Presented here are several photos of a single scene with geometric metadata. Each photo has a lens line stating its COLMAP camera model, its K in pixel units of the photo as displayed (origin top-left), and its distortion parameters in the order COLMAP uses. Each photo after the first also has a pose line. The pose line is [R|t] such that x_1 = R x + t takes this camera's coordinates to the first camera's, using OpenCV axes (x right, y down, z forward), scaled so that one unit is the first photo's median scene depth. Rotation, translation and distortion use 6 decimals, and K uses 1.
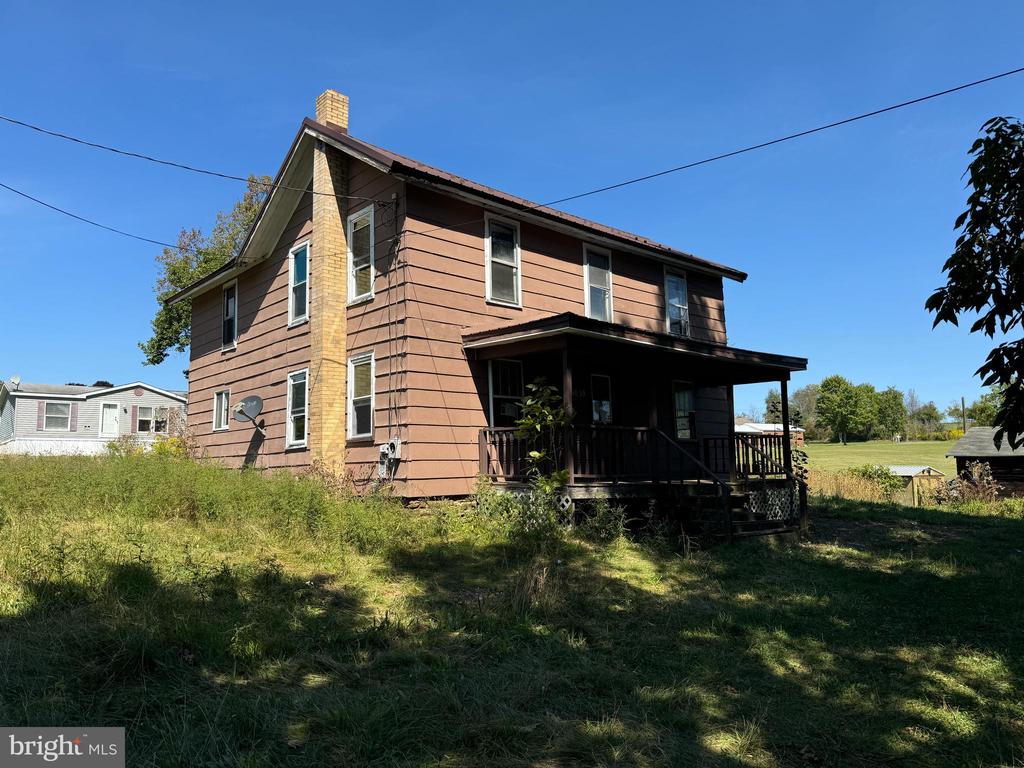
lens RADIAL K [[729.0, 0, 511.4], [0, 729.0, 390.6], [0, 0, 1]] dist [0.070193, -0.085438]
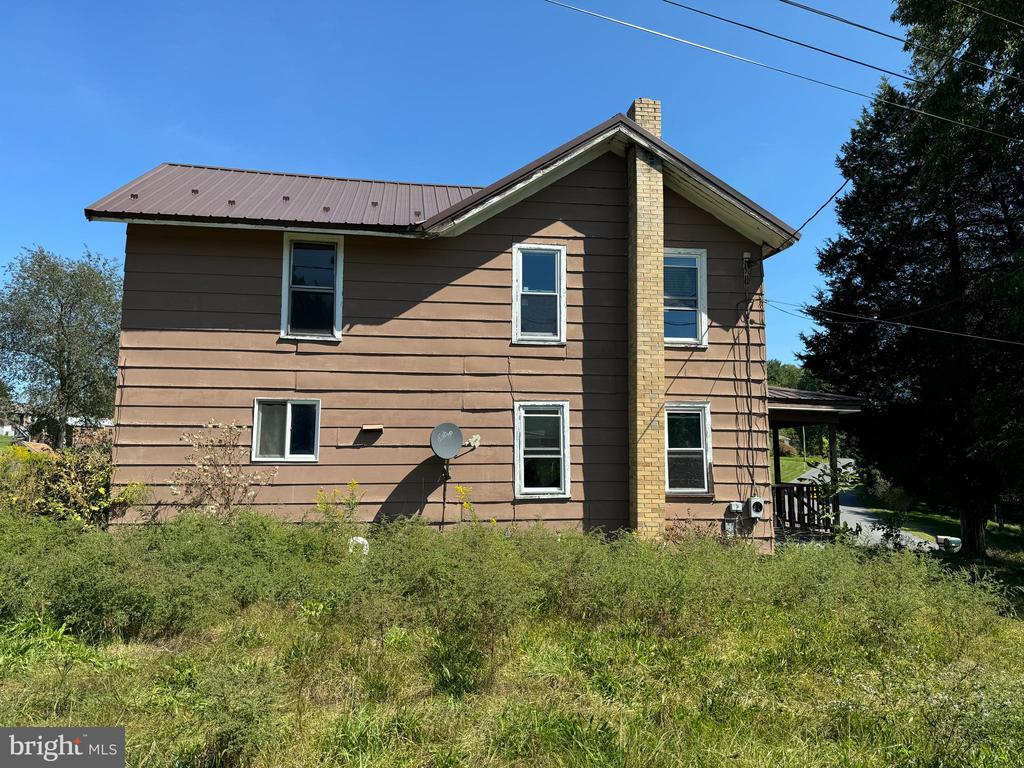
lens RADIAL K [[729.0, 0, 511.4], [0, 729.0, 390.6], [0, 0, 1]] dist [0.070193, -0.085438]
pose [[0.572099, 0.110863, 0.812658, -1.087128], [-0.104734, 0.992586, -0.061678, 0.015822], [-0.813470, -0.049827, 0.579468, 0.633637]]
